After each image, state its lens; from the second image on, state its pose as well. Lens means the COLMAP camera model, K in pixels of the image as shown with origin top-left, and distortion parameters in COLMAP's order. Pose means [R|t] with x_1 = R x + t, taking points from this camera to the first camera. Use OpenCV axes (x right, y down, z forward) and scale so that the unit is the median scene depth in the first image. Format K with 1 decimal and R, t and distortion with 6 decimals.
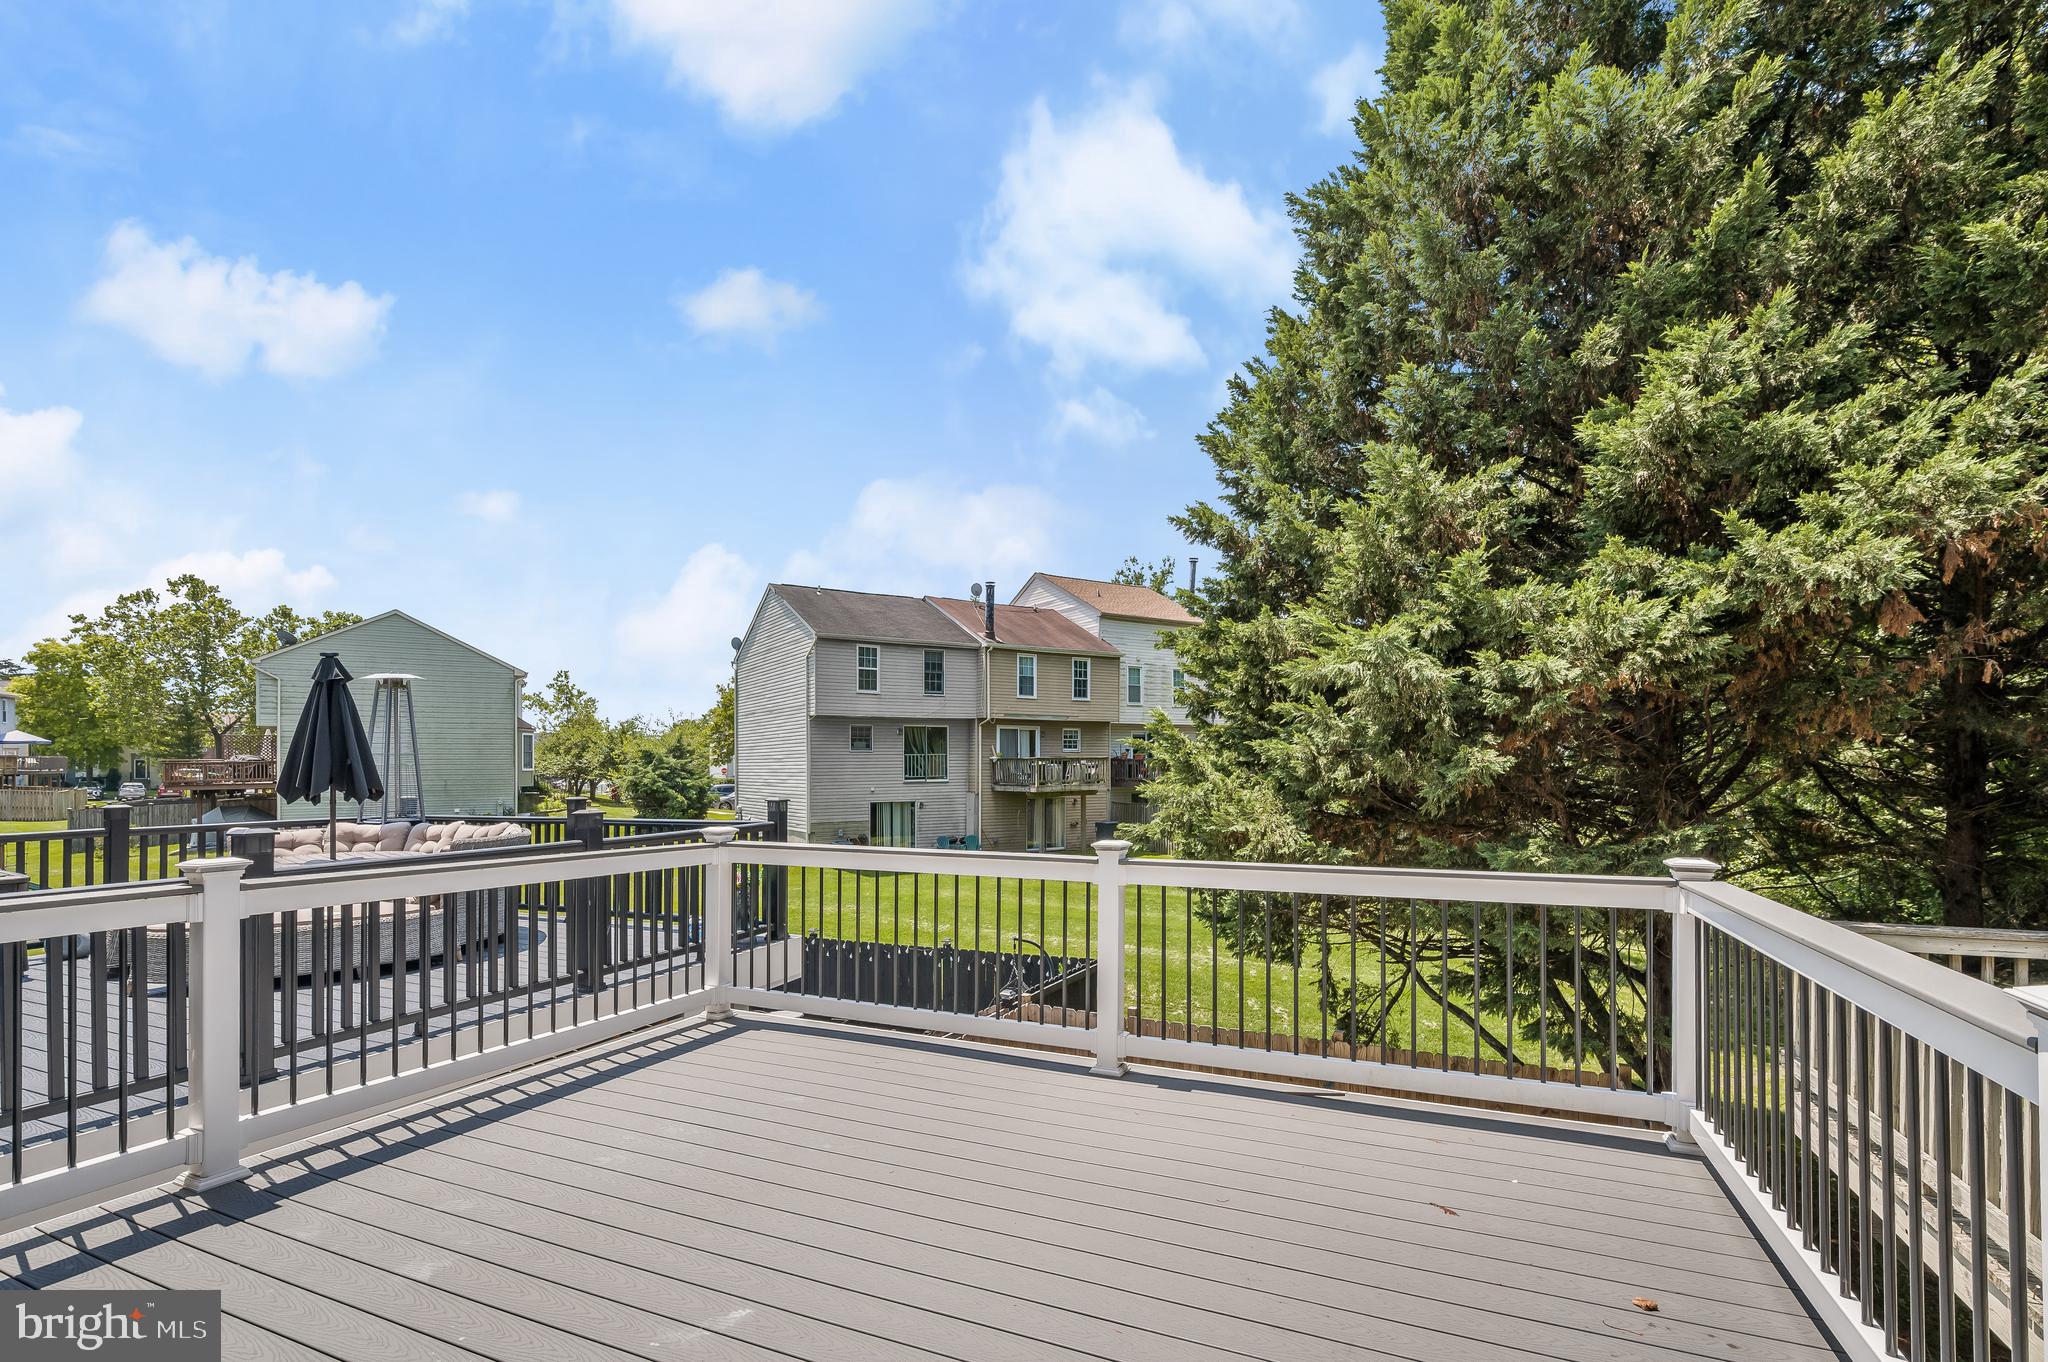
lens RADIAL K [[932.6, 0, 1026.8], [0, 932.6, 761.4], [0, 0, 1]] dist [-0.001722, 0.000000]
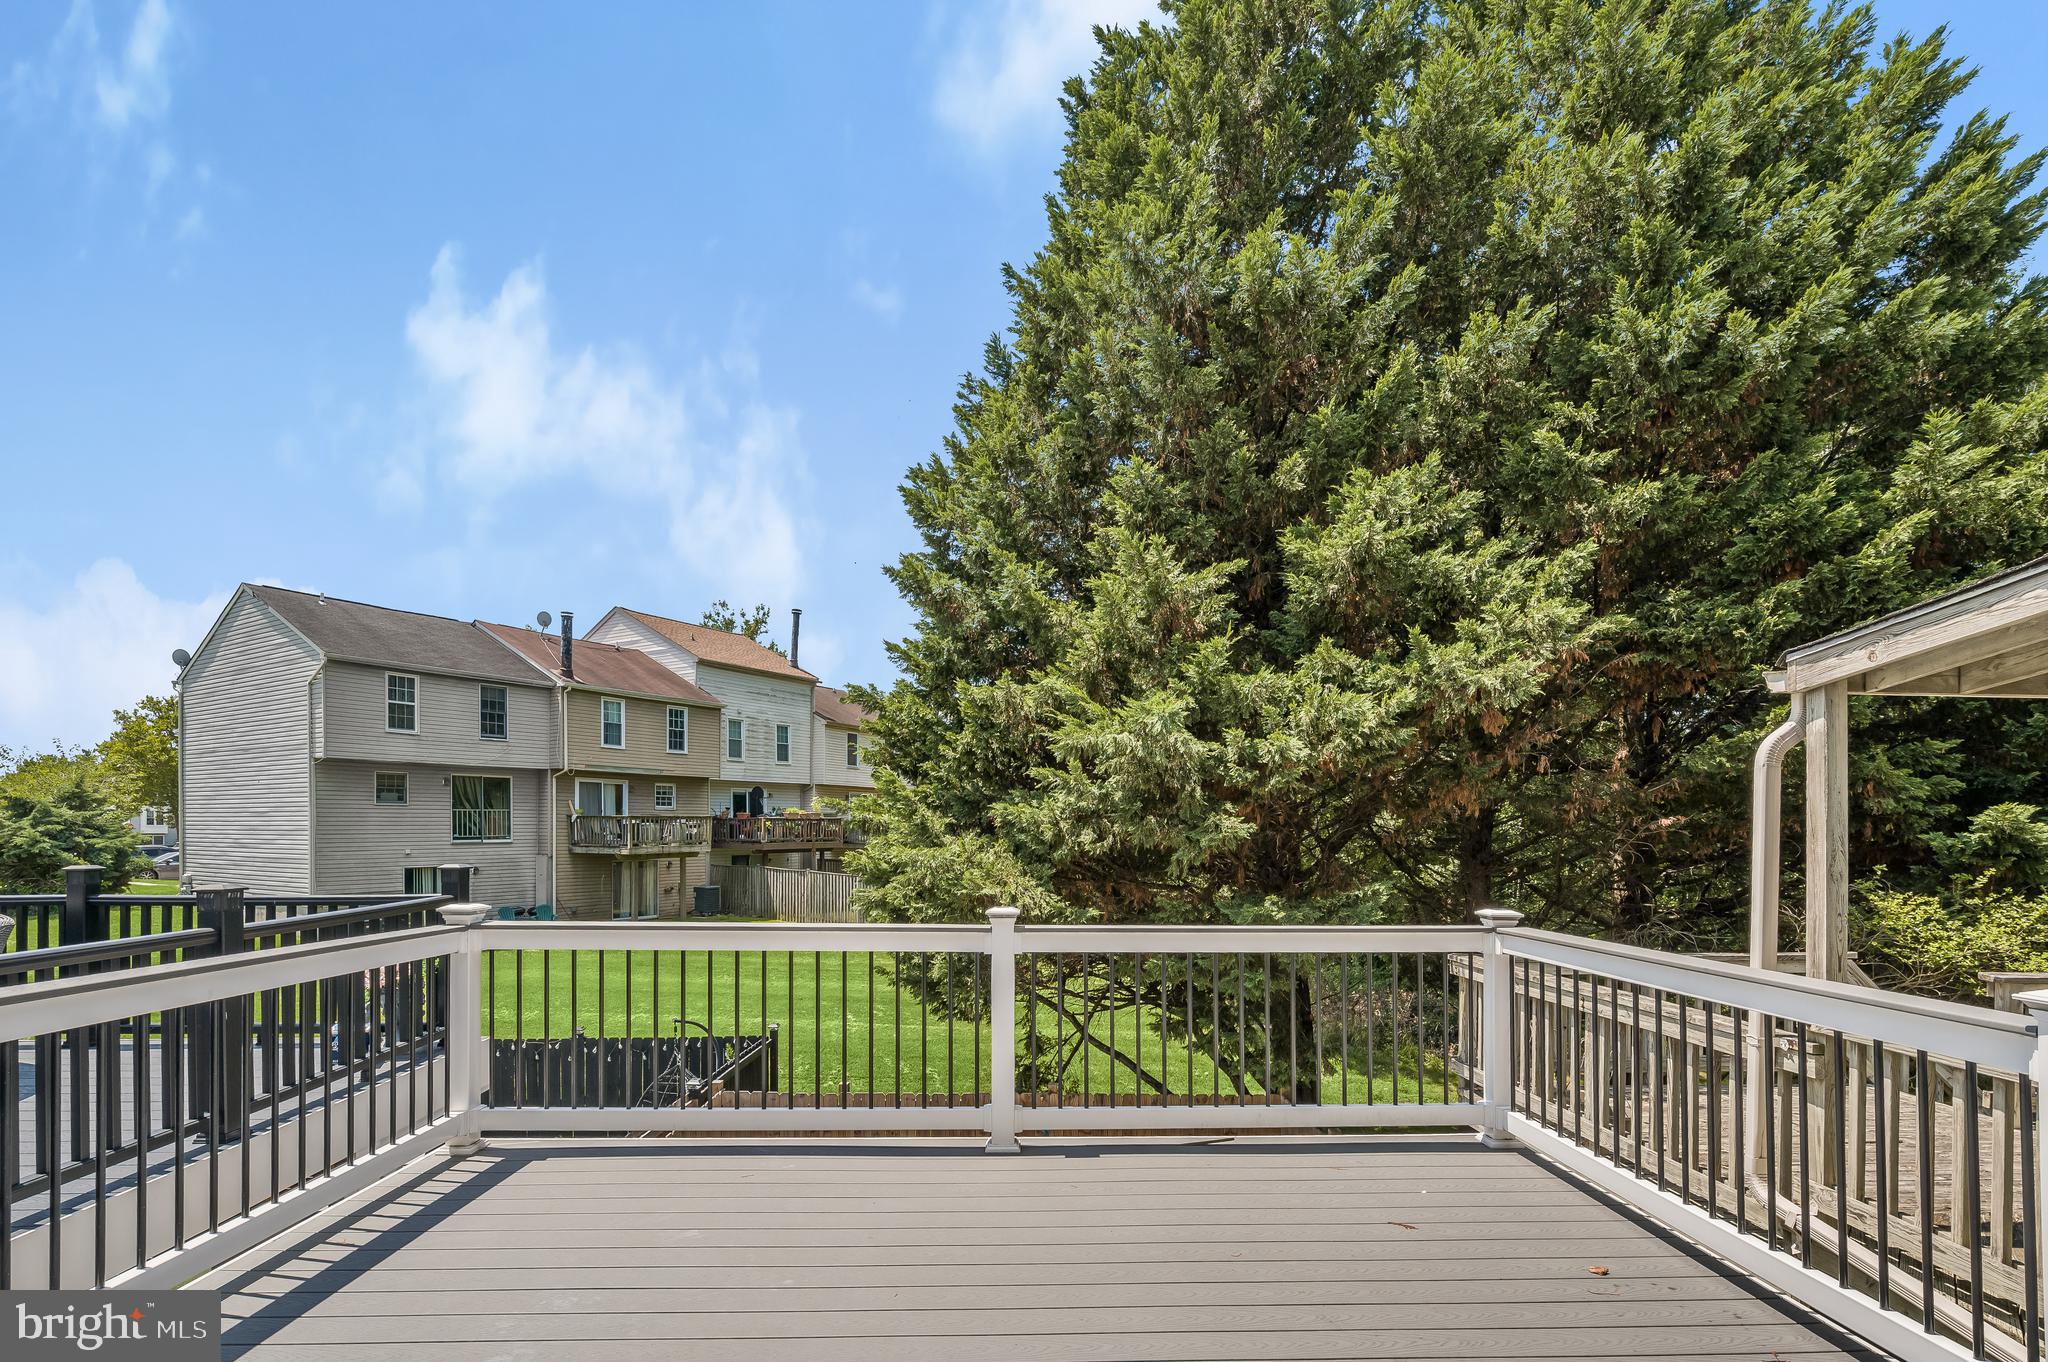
lens RADIAL K [[953.5, 0, 1033.4], [0, 953.5, 825.3], [0, 0, 1]] dist [-0.000700, -0.000581]
pose [[0.898412, 0.009423, 0.439052, -0.179416], [-0.011141, 0.999937, 0.001336, -0.001245], [-0.439012, -0.006092, 0.898461, 0.060322]]
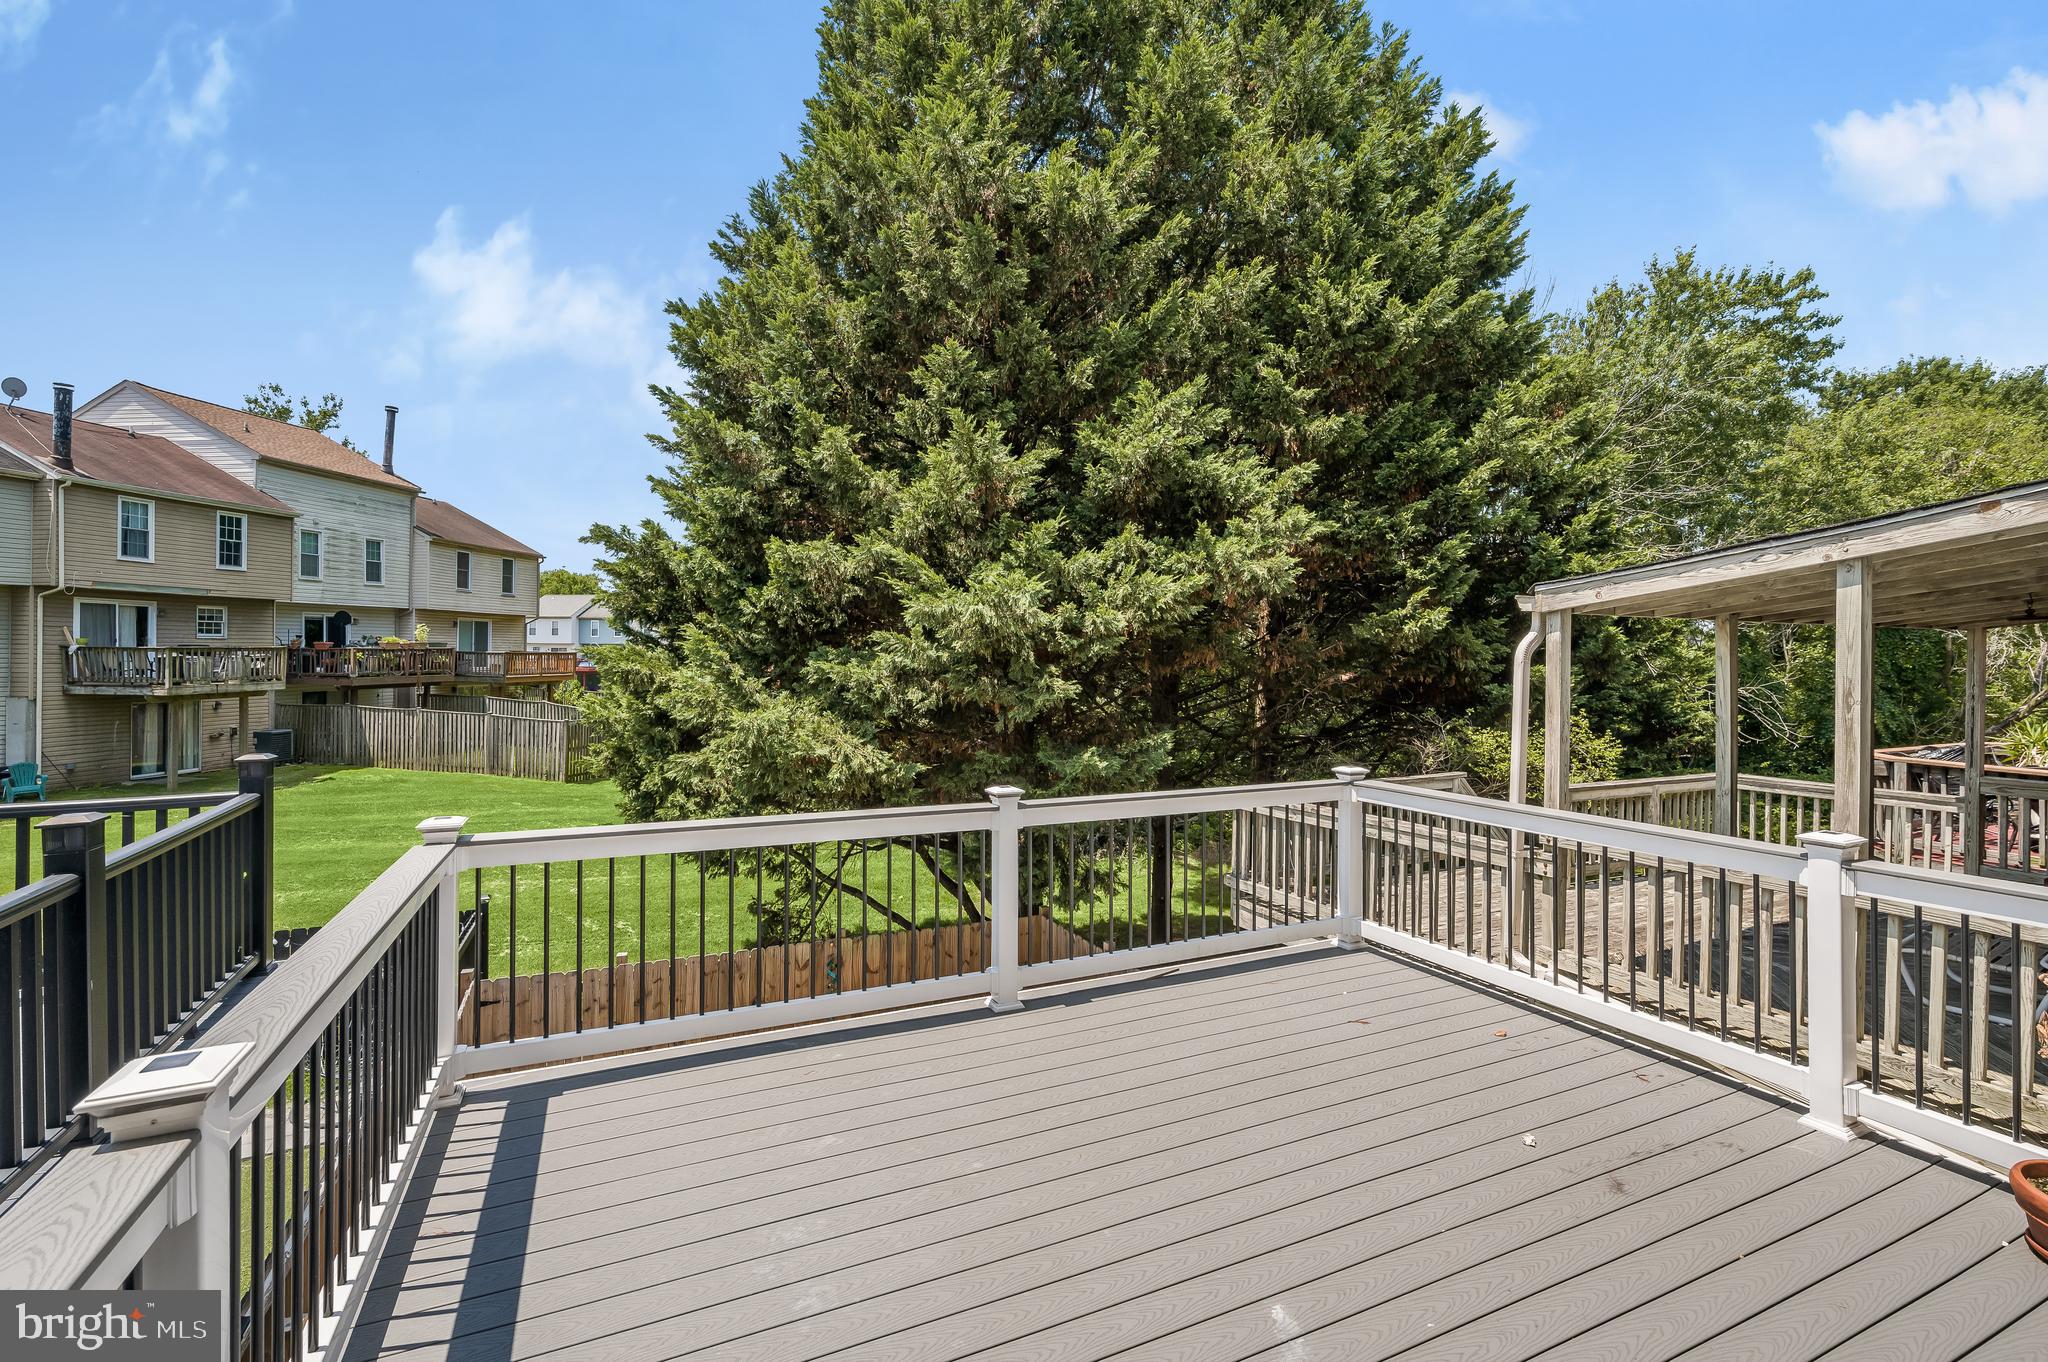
lens RADIAL K [[918.9, 0, 1033.1], [0, 918.9, 654.1], [0, 0, 1]] dist [-0.001690, -0.000570]
pose [[0.652195, 0.009879, 0.757987, -0.383932], [-0.015225, 0.999884, 0.000068, -0.037353], [-0.757898, -0.011585, 0.652270, 0.171661]]
